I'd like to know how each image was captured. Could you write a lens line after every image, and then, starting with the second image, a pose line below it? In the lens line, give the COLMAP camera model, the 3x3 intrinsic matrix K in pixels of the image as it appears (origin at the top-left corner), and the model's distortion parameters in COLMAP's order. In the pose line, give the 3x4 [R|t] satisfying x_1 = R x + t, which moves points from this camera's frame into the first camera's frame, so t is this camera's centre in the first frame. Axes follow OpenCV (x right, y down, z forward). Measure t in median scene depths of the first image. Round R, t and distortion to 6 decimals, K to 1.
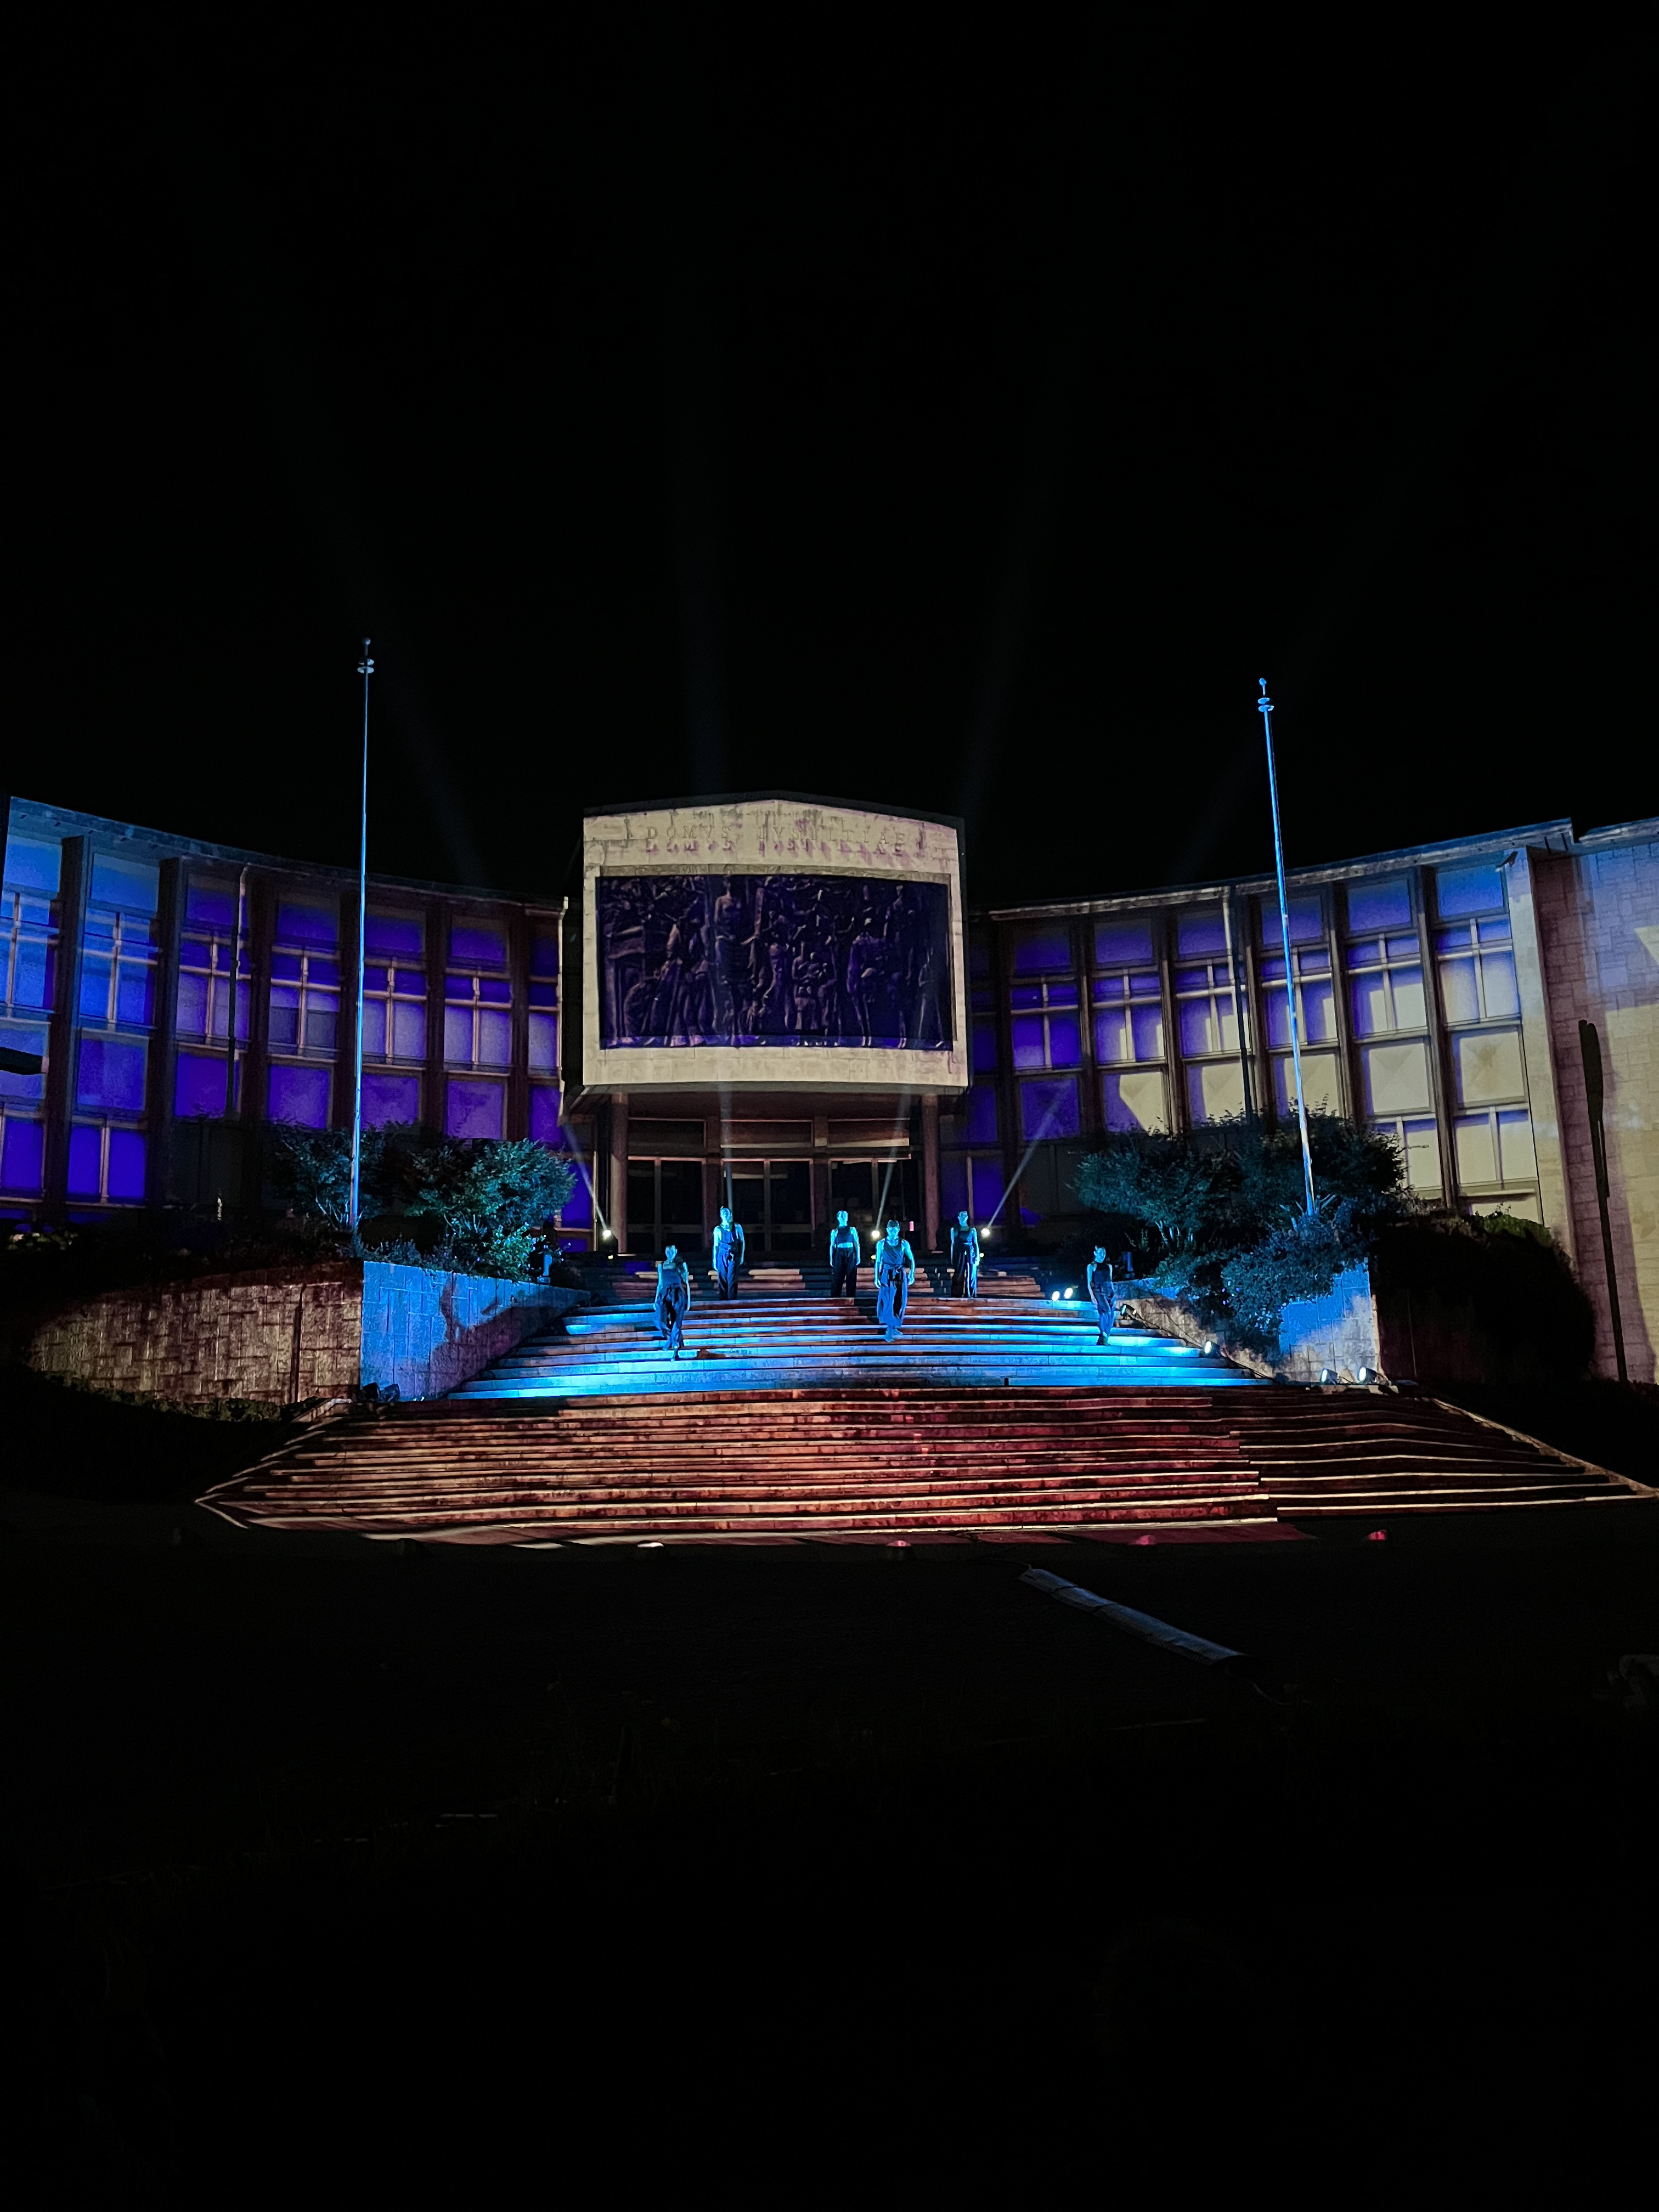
lens RADIAL K [[1645.4, 0, 832.9], [0, 1645.4, 1114.0], [0, 0, 1]] dist [0.078374, -0.152150]
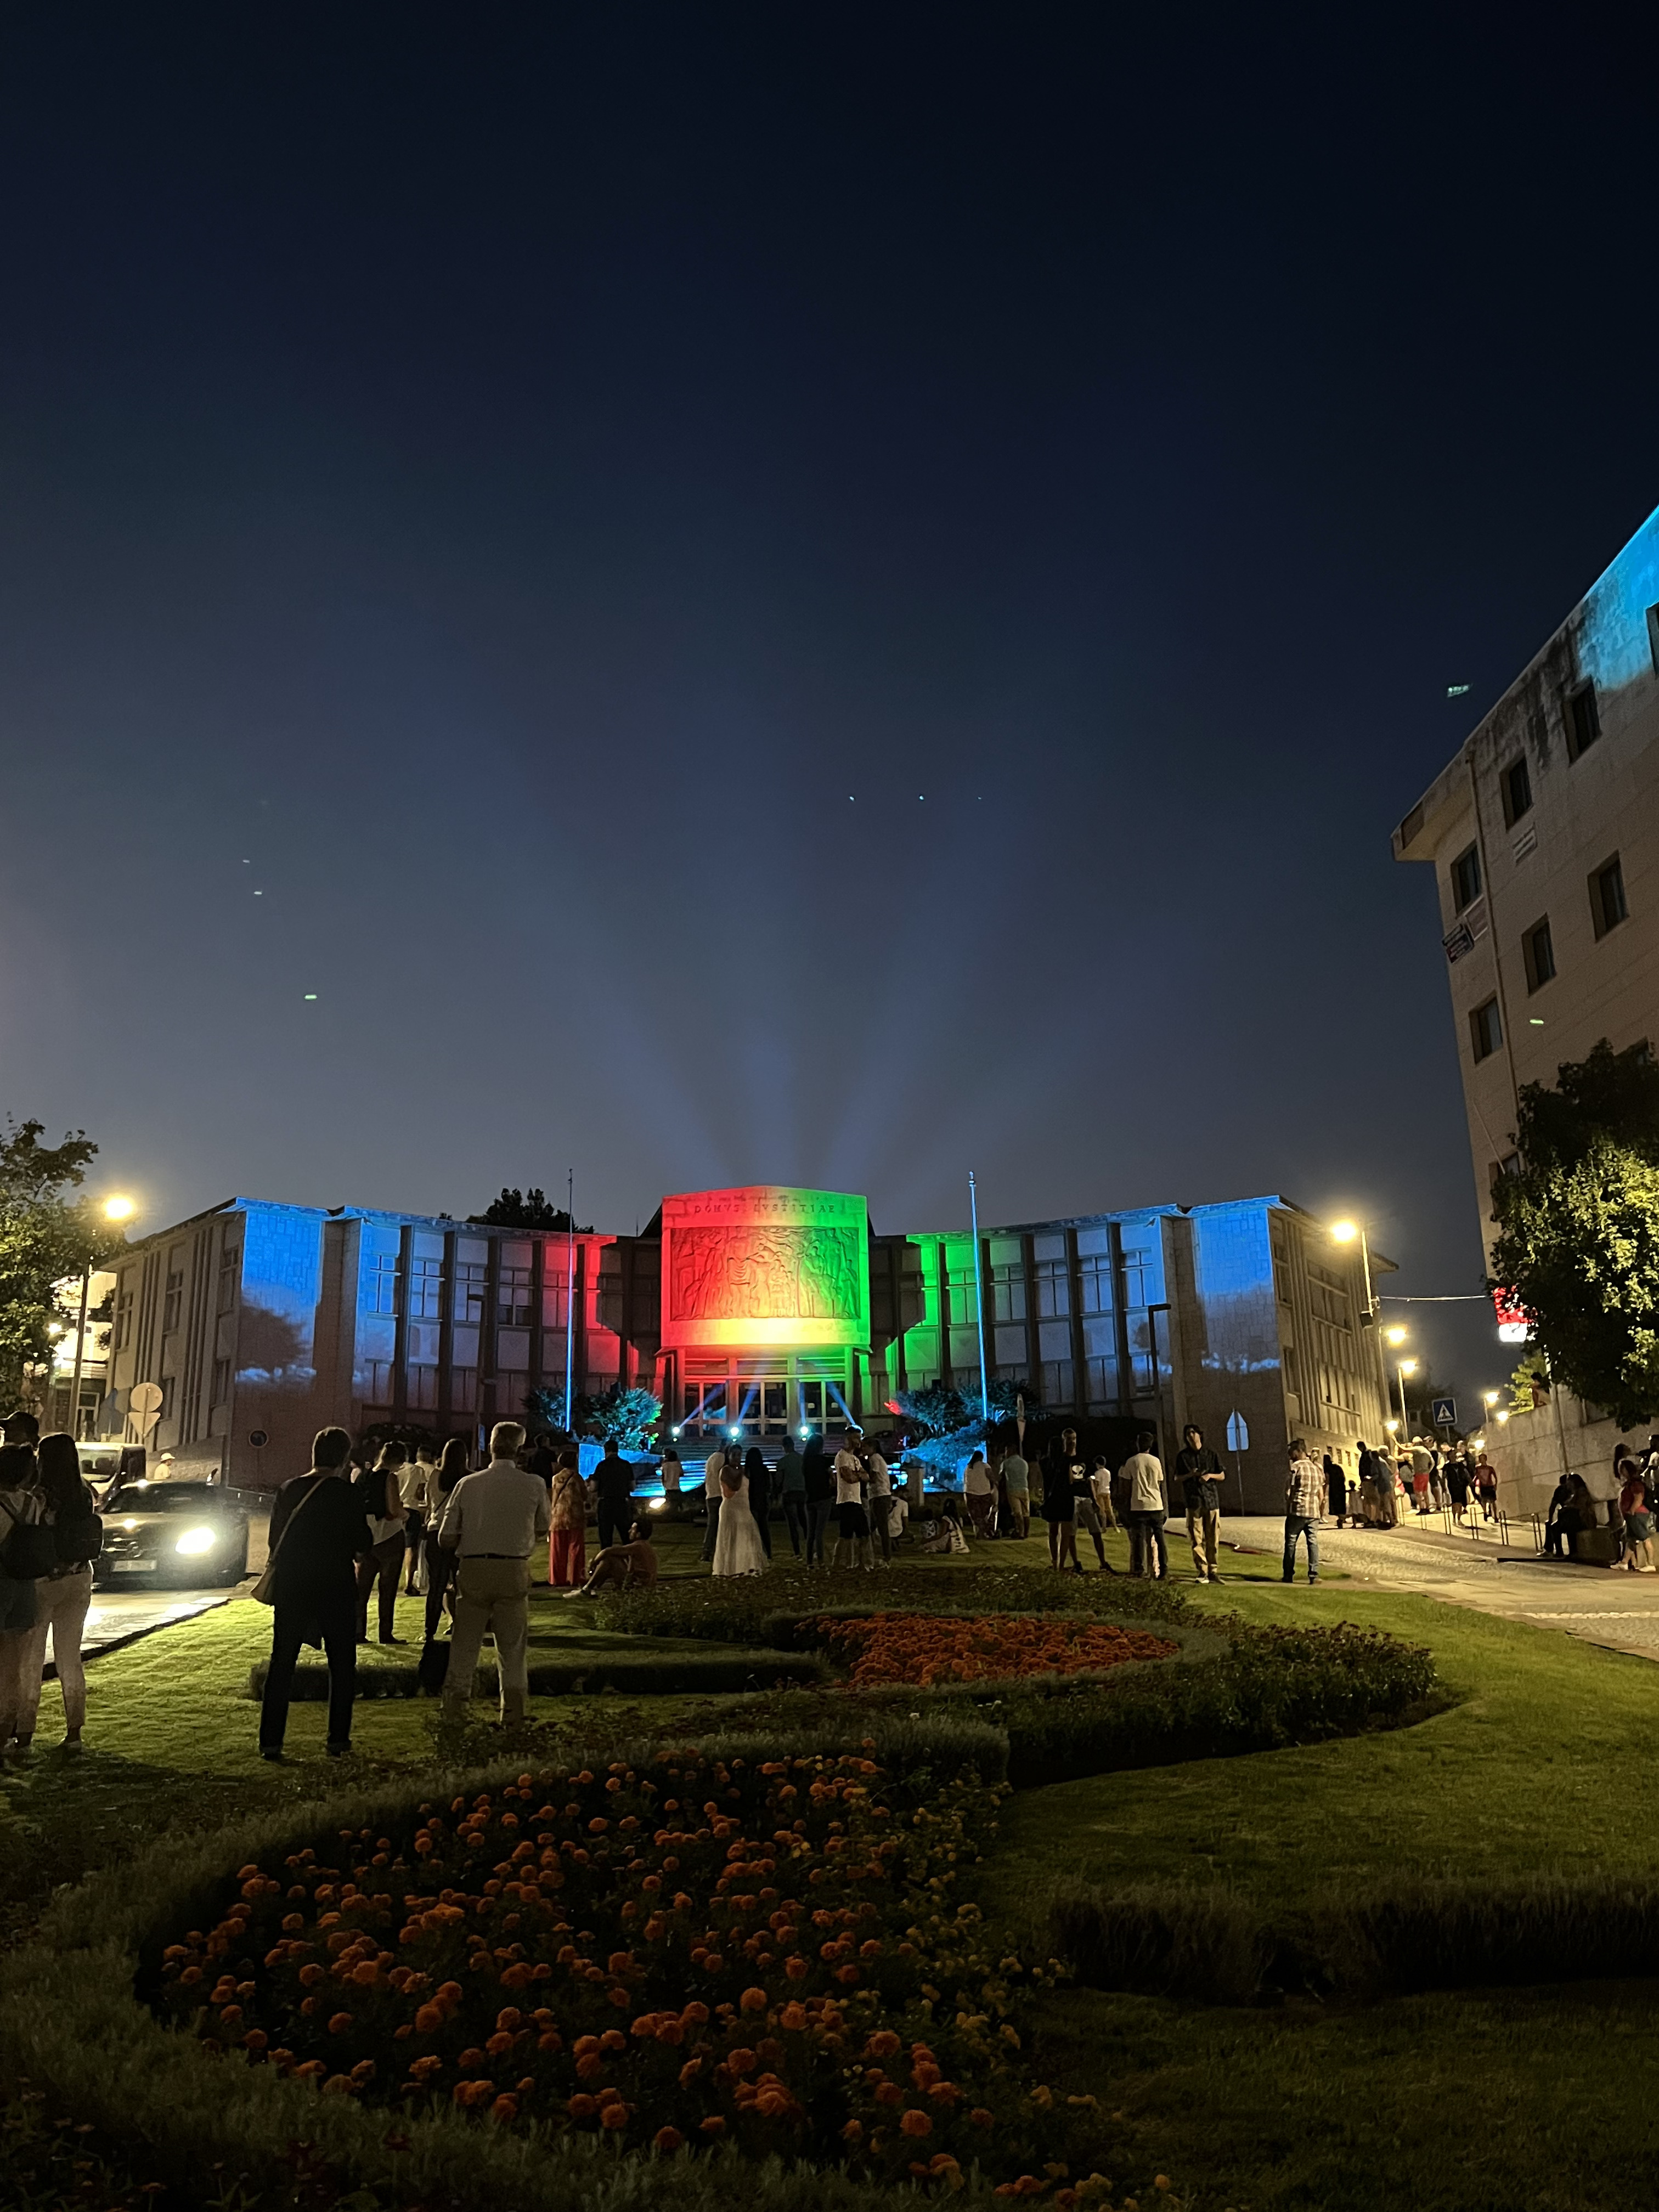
lens RADIAL K [[1825.0, 0, 829.5], [0, 1825.0, 1106.0], [0, 0, 1]] dist [0.005086, 0.000626]
pose [[0.998543, -0.011554, -0.052717, 0.223981], [0.007033, 0.996344, -0.085144, -0.162035], [0.053507, 0.084649, 0.994973, -1.587647]]
